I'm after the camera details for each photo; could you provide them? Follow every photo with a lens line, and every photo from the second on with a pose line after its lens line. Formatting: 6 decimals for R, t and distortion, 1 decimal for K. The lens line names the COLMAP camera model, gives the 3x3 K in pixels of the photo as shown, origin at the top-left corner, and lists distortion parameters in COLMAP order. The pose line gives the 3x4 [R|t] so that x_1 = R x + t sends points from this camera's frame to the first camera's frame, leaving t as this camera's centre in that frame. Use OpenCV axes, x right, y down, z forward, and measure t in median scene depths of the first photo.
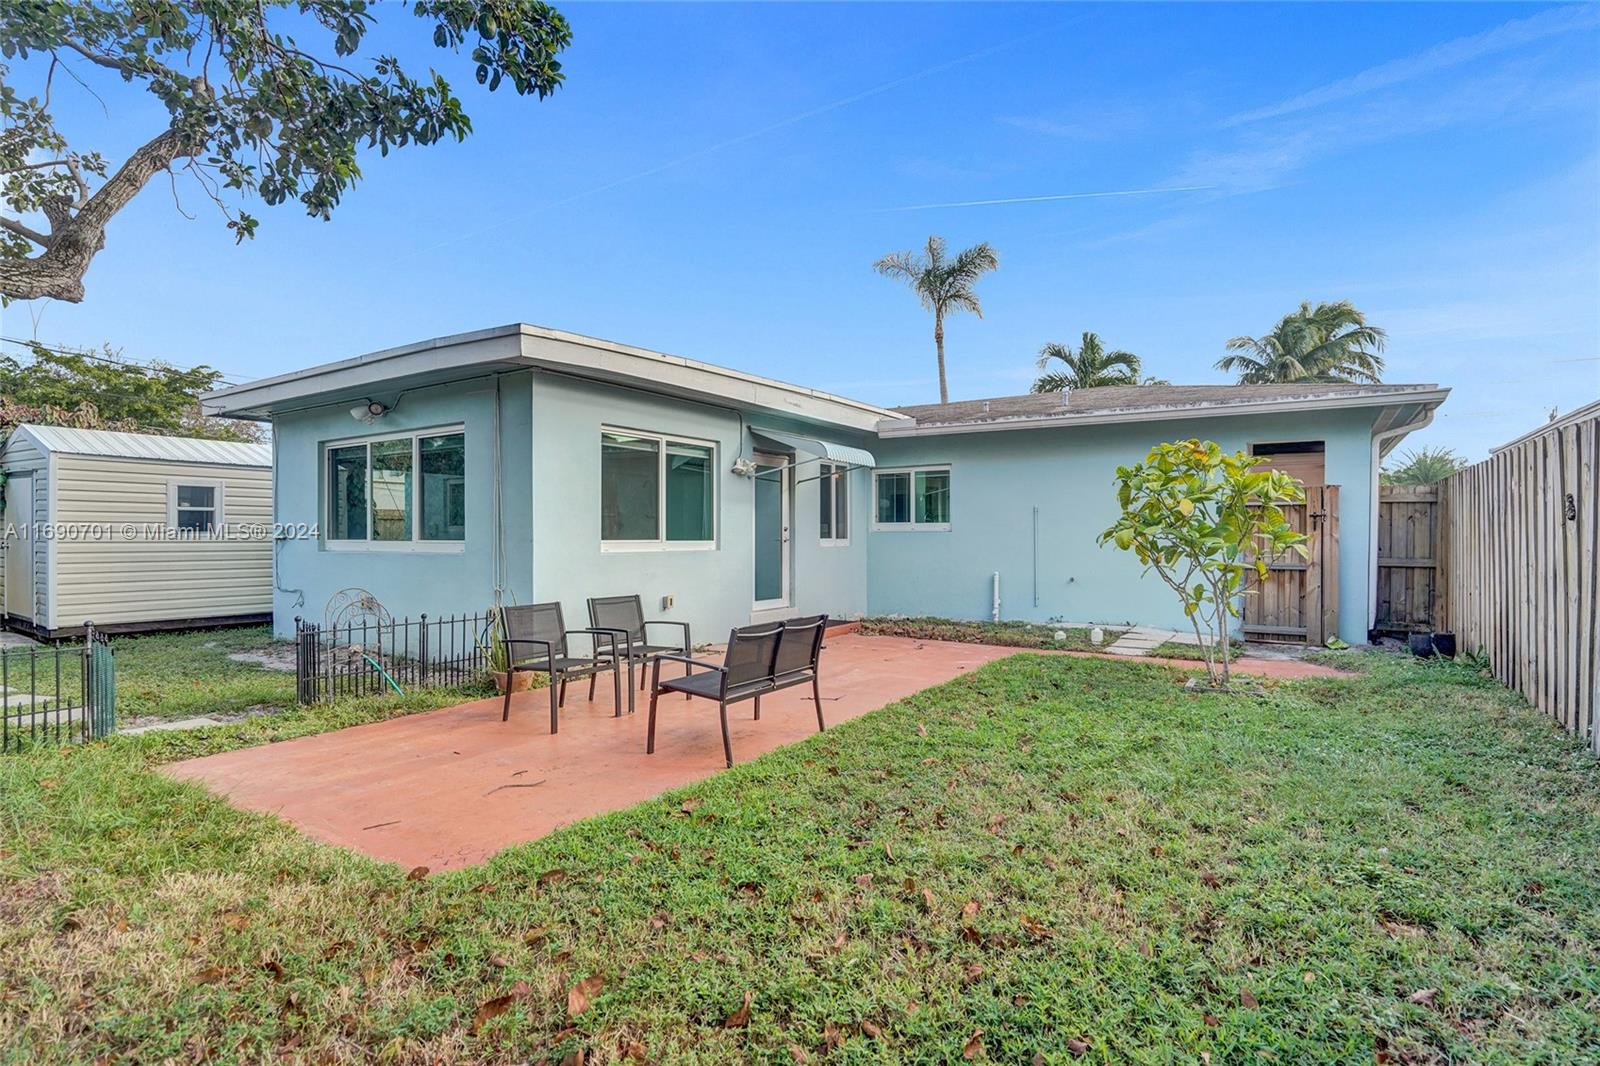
lens RADIAL K [[806.5, 0, 802.2], [0, 806.5, 577.6], [0, 0, 1]] dist [-0.013374, 0.000438]
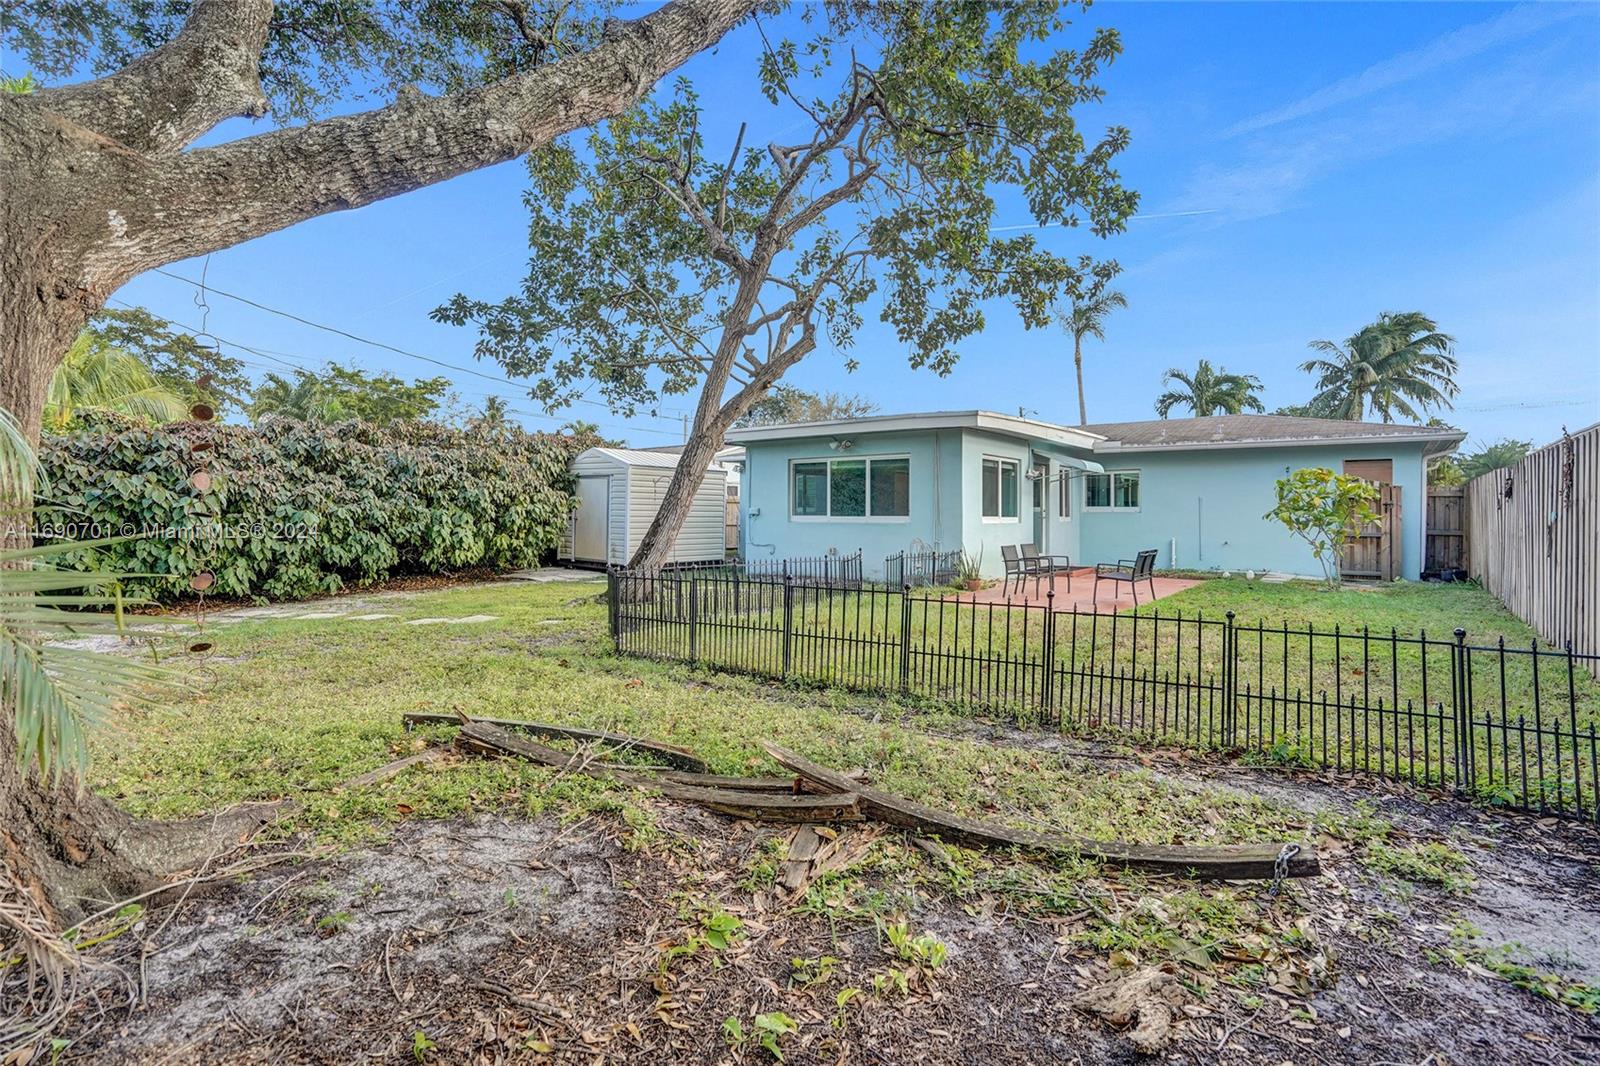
lens RADIAL K [[767.8, 0, 800.0], [0, 767.8, 539.7], [0, 0, 1]] dist [-0.047791, 0.026085]
pose [[0.995182, 0.008691, -0.097654, -0.414714], [-0.010747, 0.999731, -0.020547, 0.040671], [0.097449, 0.021497, 0.995008, -0.665842]]
